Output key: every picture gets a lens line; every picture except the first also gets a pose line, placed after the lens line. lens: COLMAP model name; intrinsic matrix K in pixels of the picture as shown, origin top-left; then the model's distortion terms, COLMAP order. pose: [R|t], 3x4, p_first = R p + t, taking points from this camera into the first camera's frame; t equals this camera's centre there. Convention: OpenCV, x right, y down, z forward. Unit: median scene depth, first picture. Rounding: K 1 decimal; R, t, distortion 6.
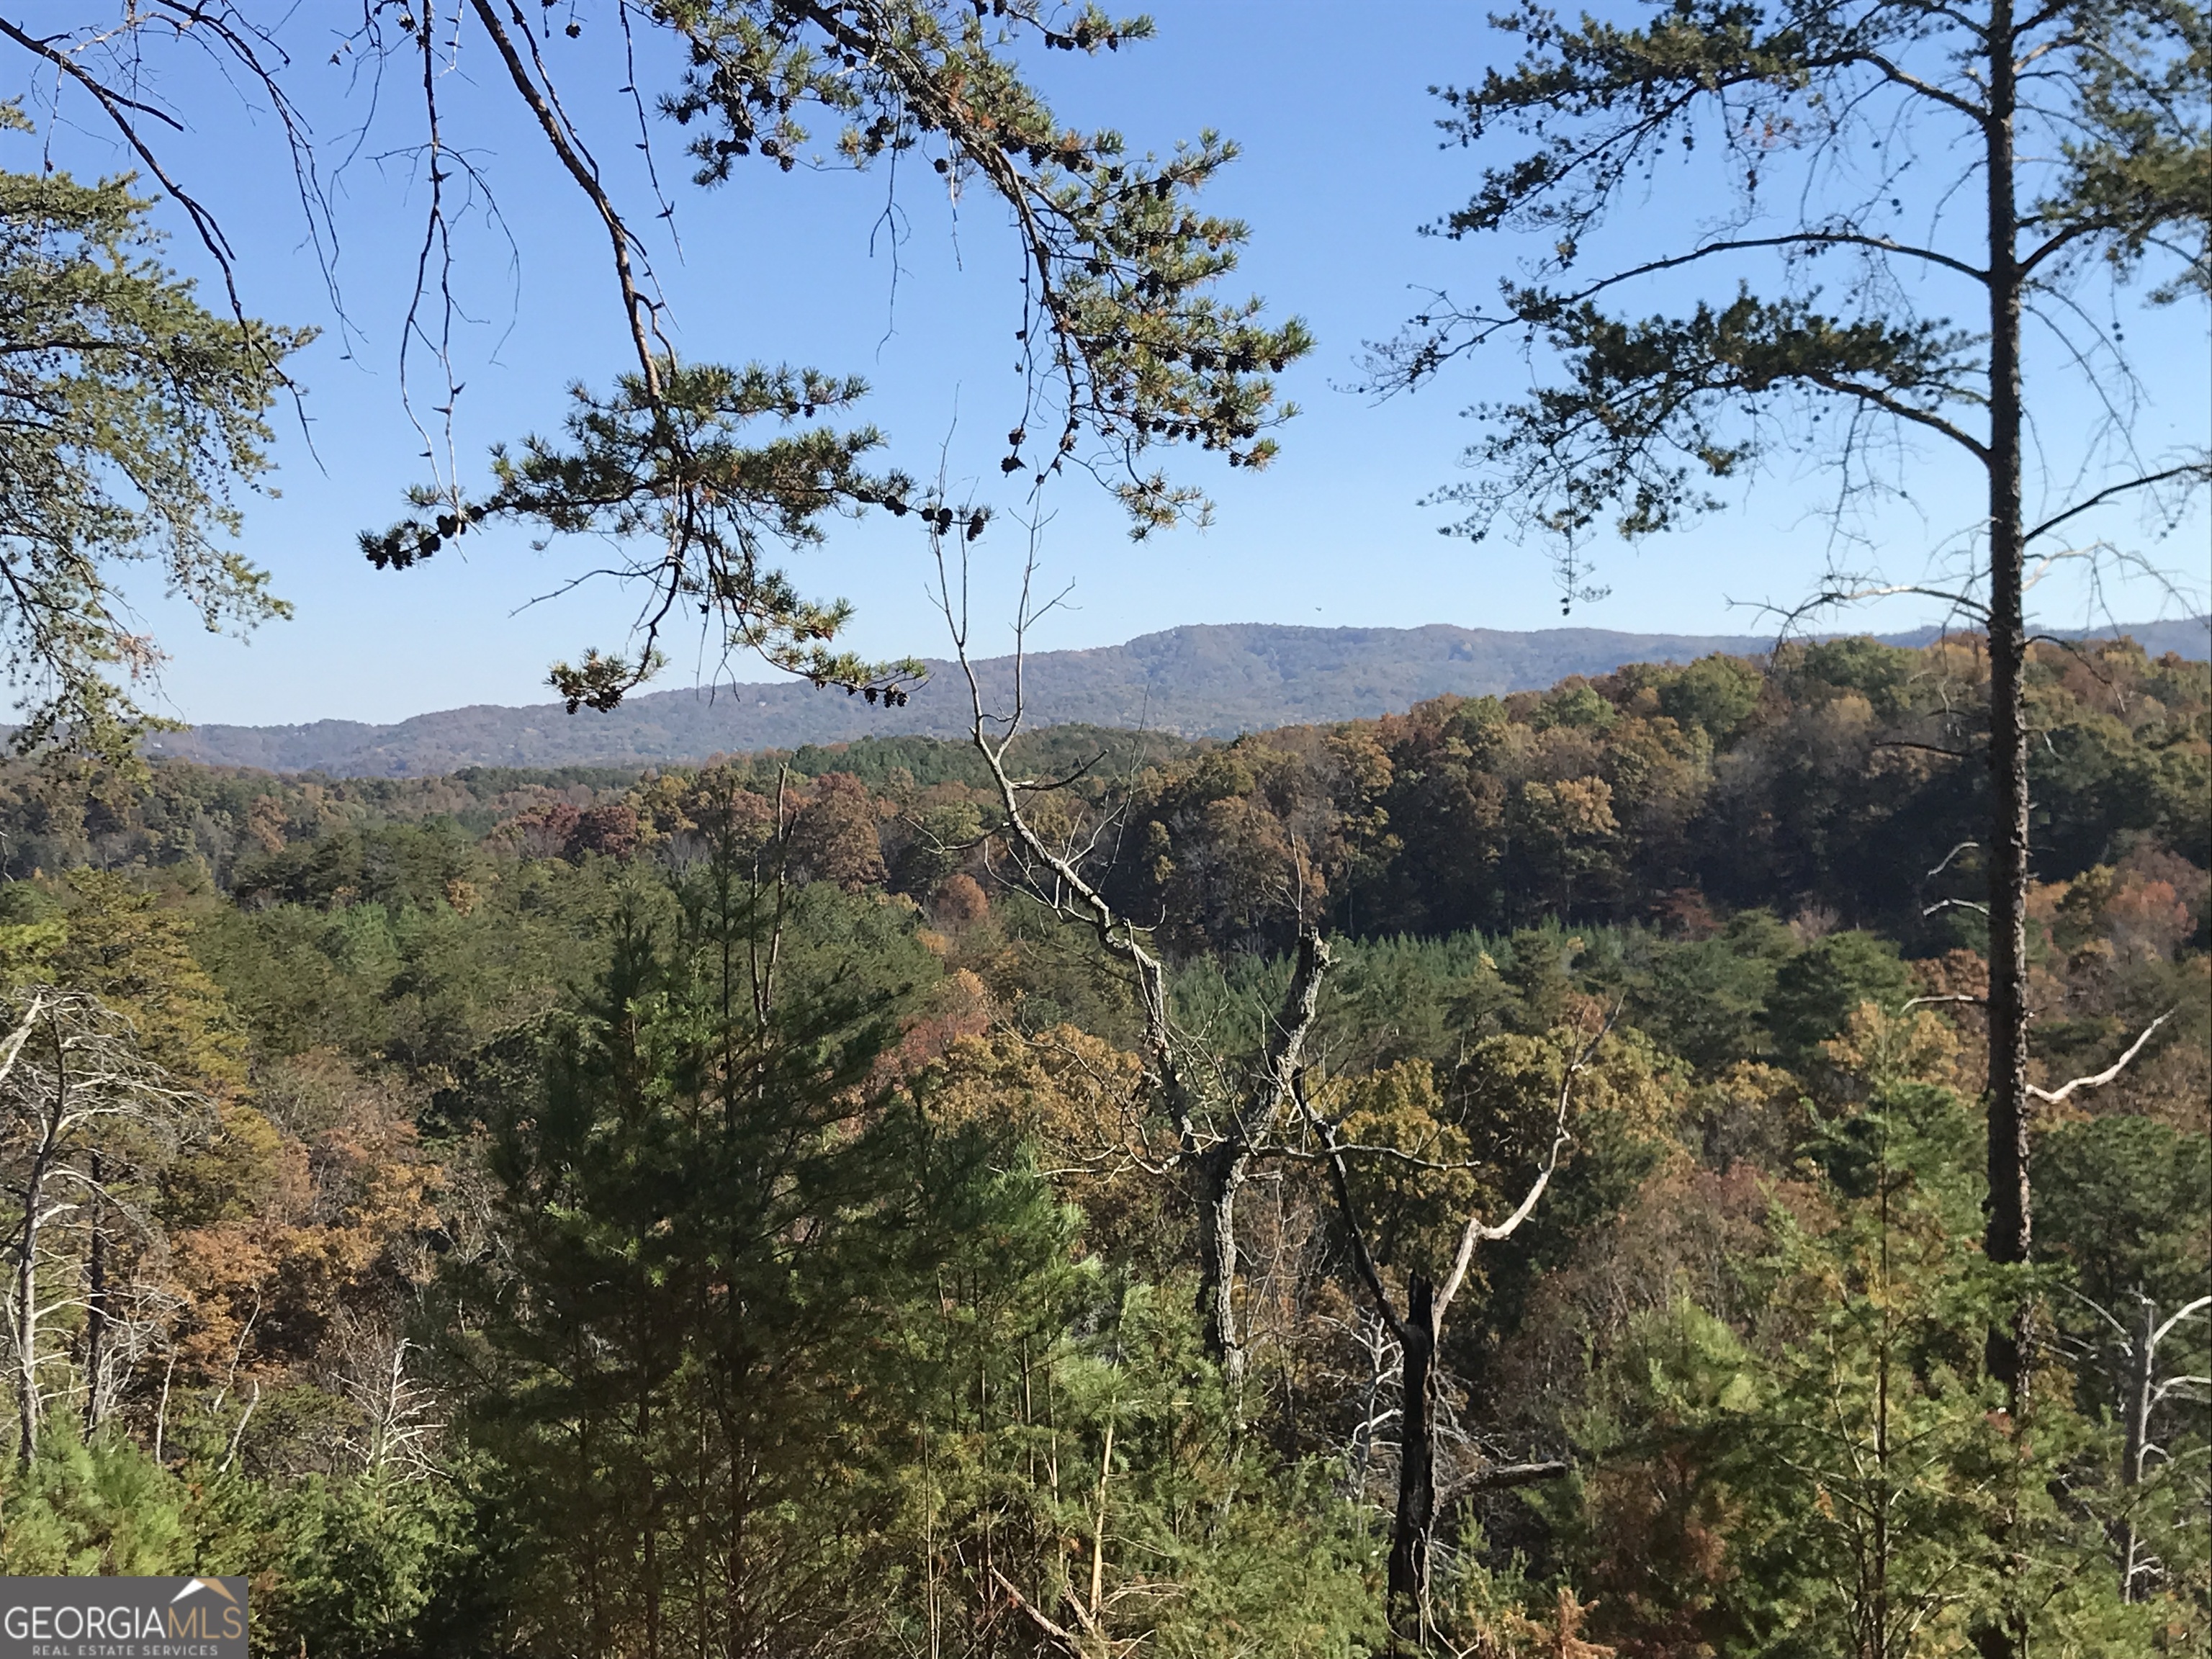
lens RADIAL K [[3070.6, 0, 1117.8], [0, 3070.6, 813.7], [0, 0, 1]] dist [0.054912, 0.000000]
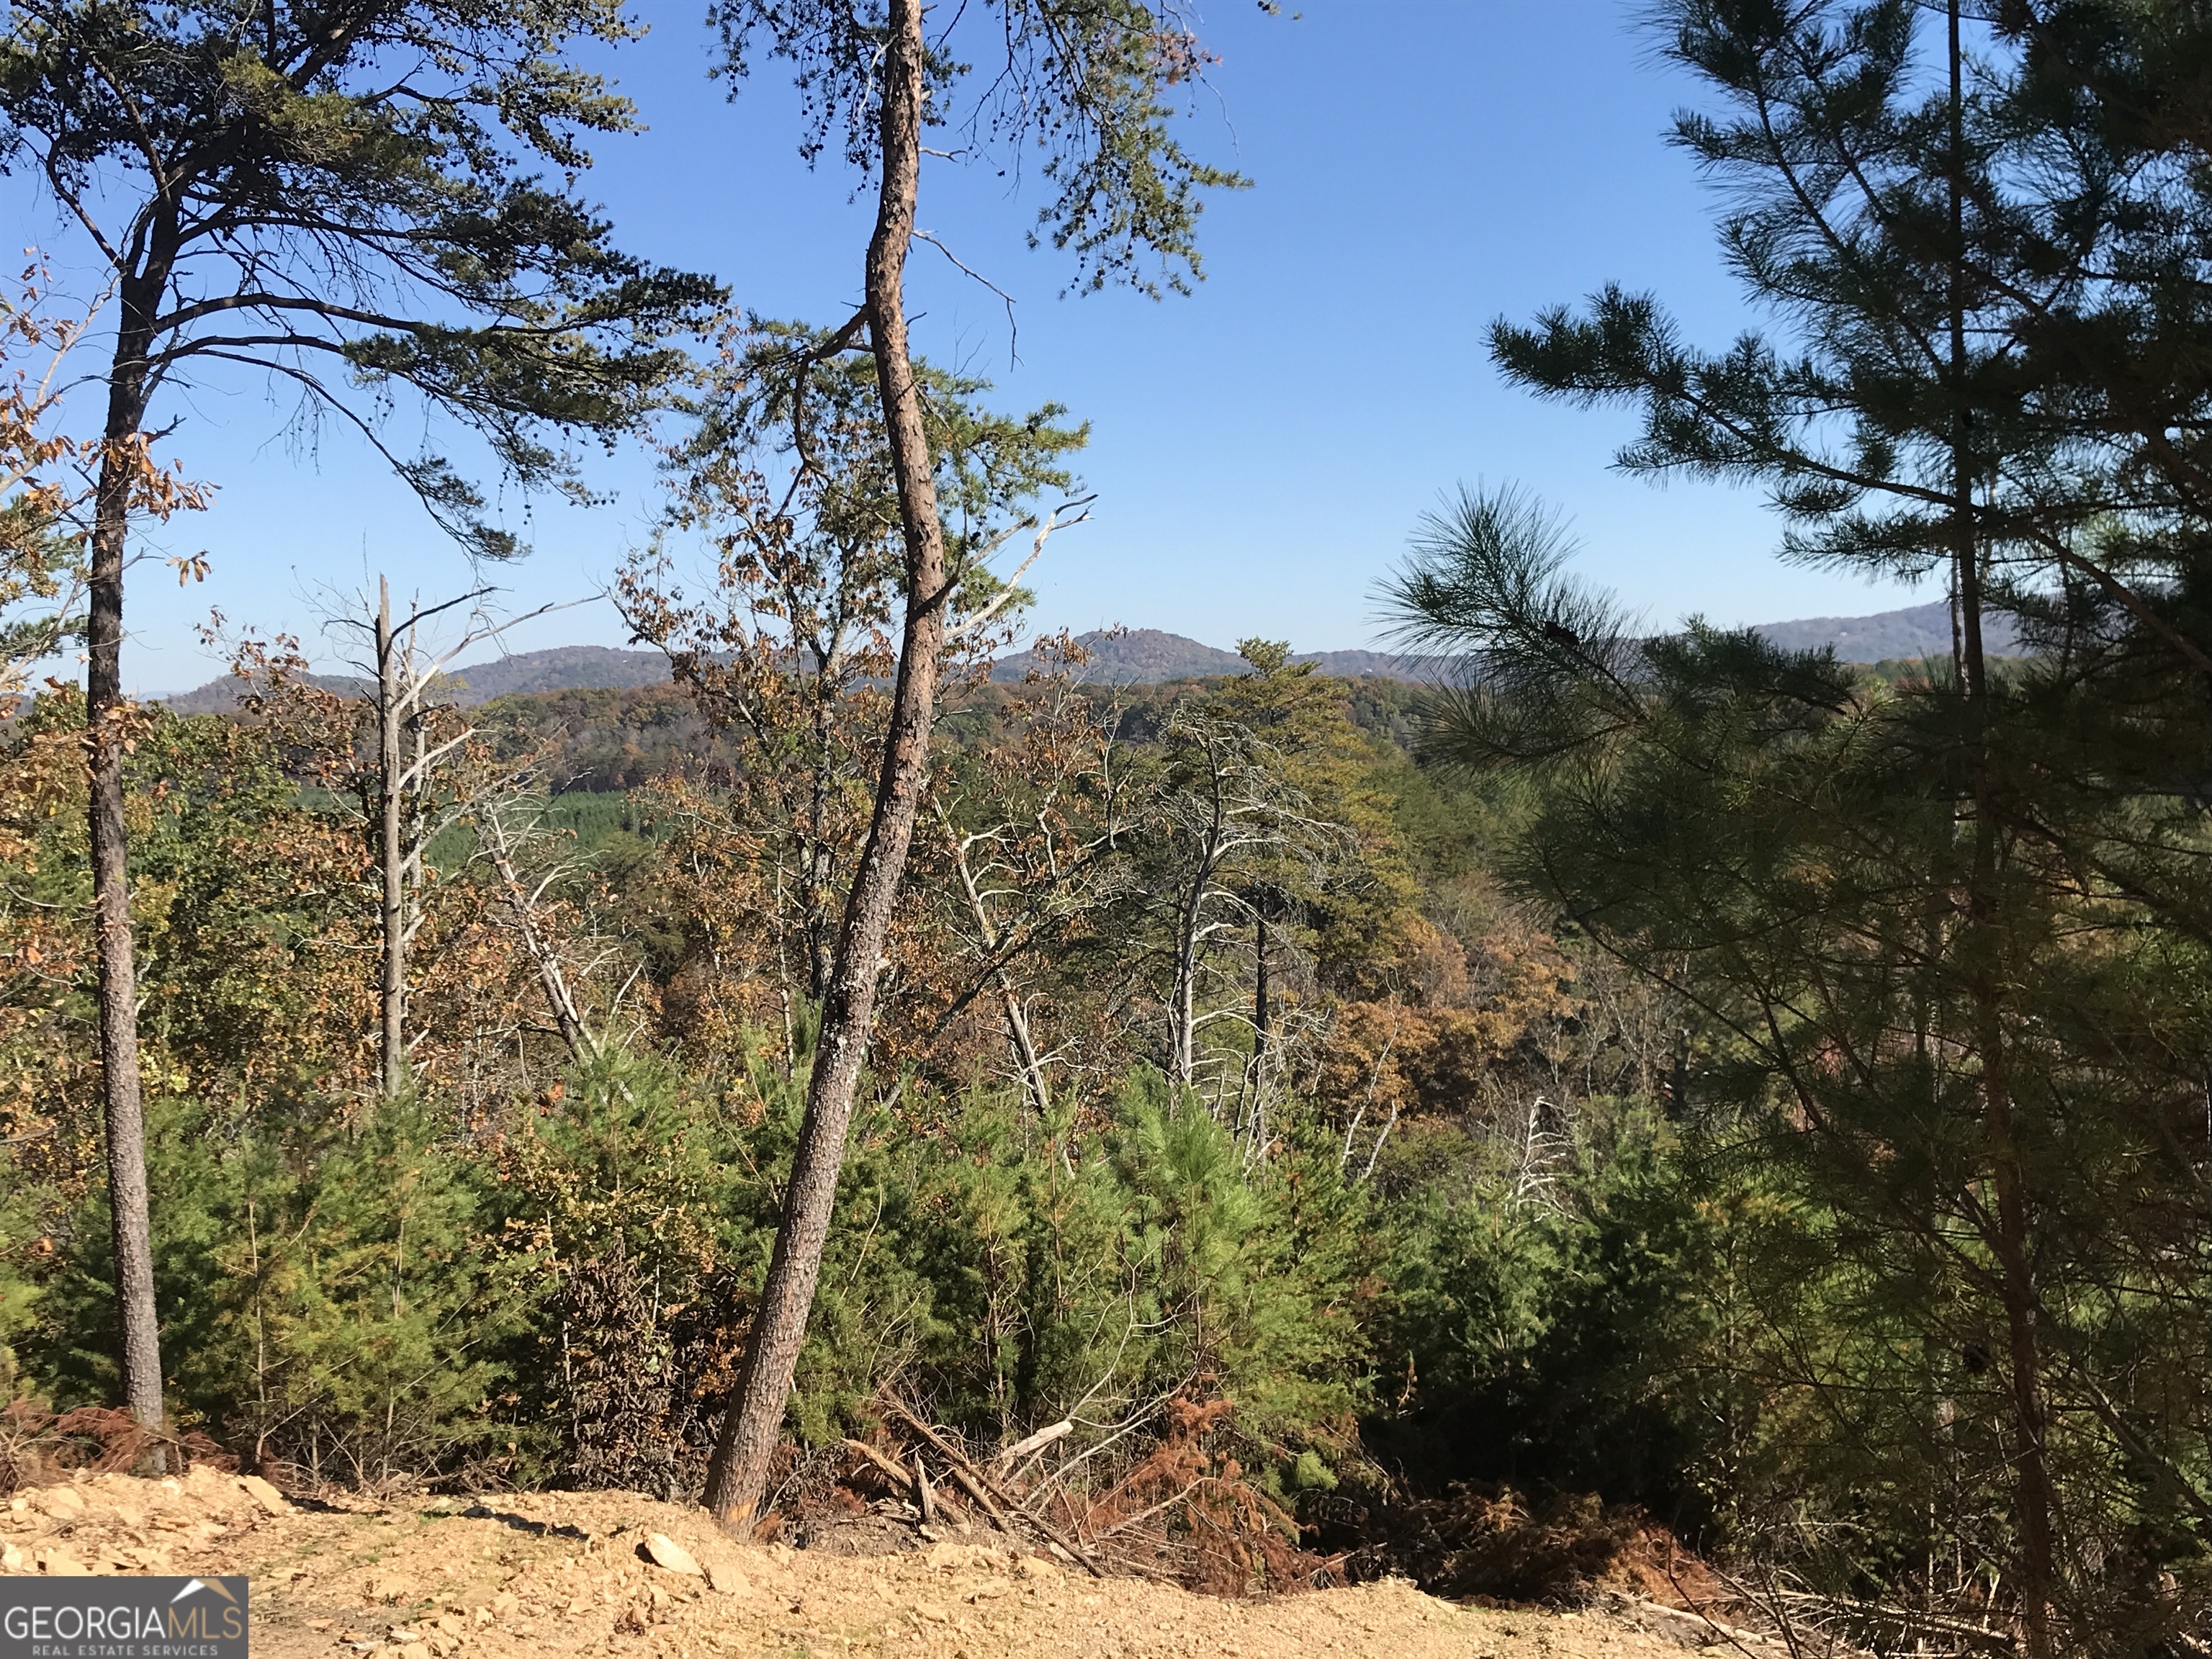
lens RADIAL K [[2303.2, 0, 1098.1], [0, 2303.2, 817.0], [0, 0, 1]] dist [0.021621, 0.000000]
pose [[0.912269, 0.018840, -0.409157, -0.054414], [-0.005823, 0.999437, 0.033035, 0.064795], [0.409549, -0.027755, 0.911866, 0.260548]]
